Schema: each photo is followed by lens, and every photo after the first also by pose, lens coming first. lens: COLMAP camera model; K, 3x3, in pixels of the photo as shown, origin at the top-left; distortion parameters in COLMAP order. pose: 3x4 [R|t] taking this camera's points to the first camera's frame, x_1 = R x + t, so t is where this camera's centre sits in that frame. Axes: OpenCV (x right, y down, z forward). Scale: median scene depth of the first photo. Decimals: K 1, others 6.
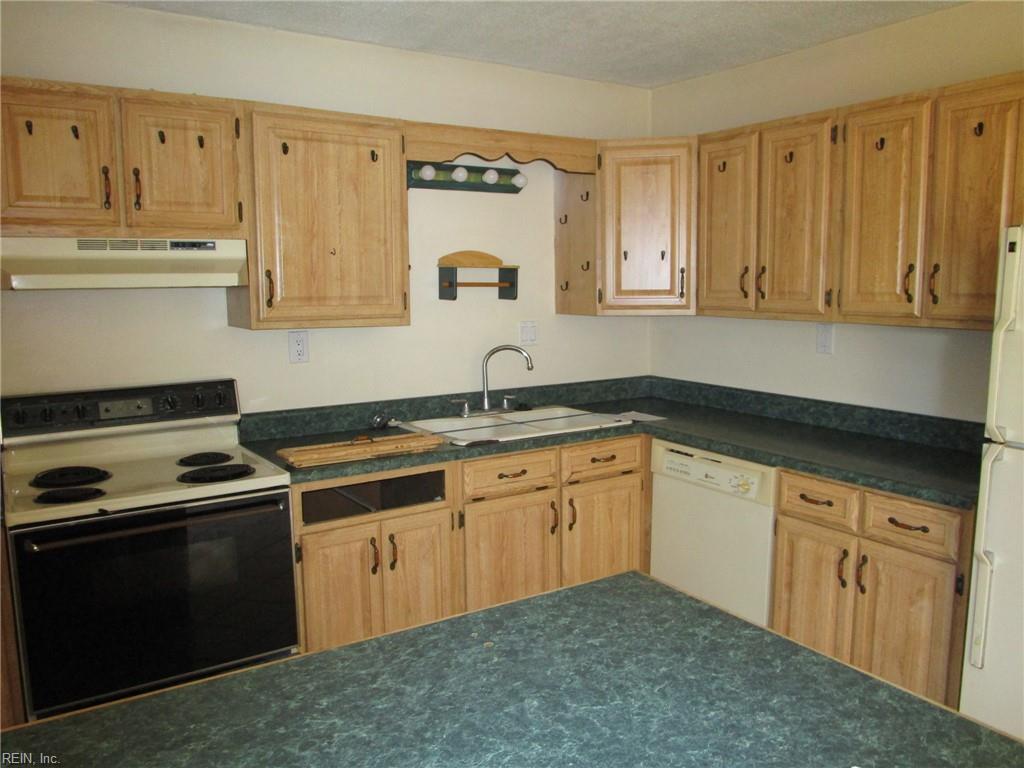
lens RADIAL K [[805.2, 0, 514.2], [0, 805.2, 383.1], [0, 0, 1]] dist [-0.047774, 0.029158]
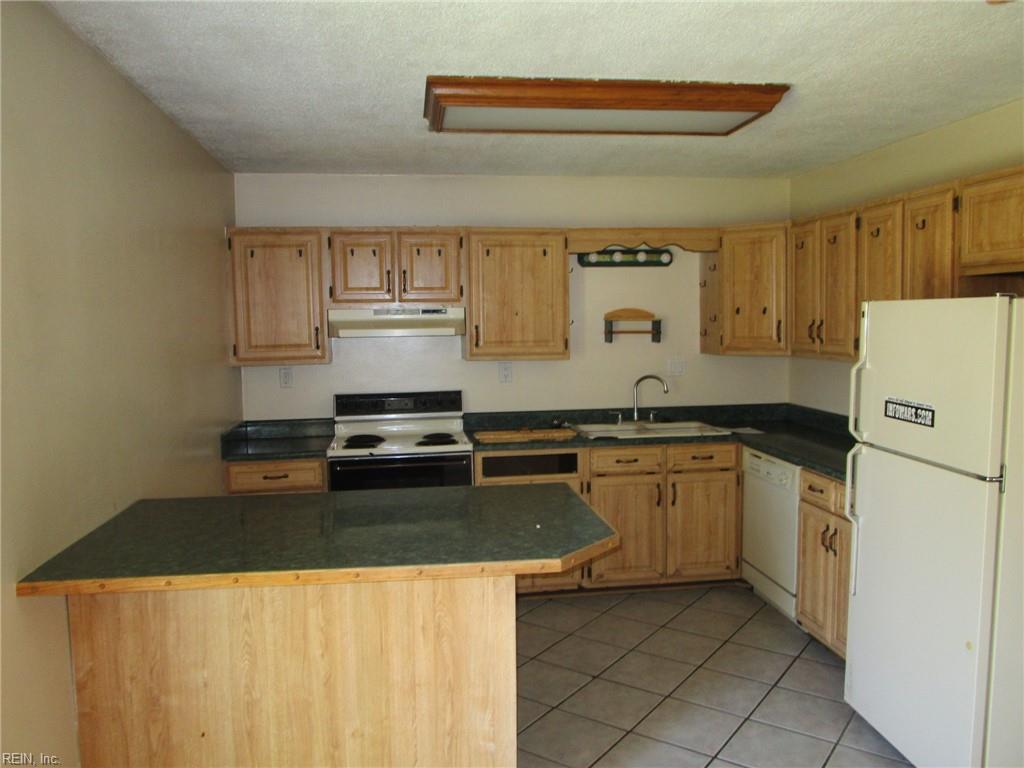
lens RADIAL K [[805.2, 0, 514.2], [0, 805.2, 383.1], [0, 0, 1]] dist [-0.047774, 0.029158]
pose [[0.907915, 0.027961, -0.418221, 0.430515], [-0.045942, 0.998399, -0.032987, 0.028833], [0.416629, 0.049163, 0.907746, -0.444098]]
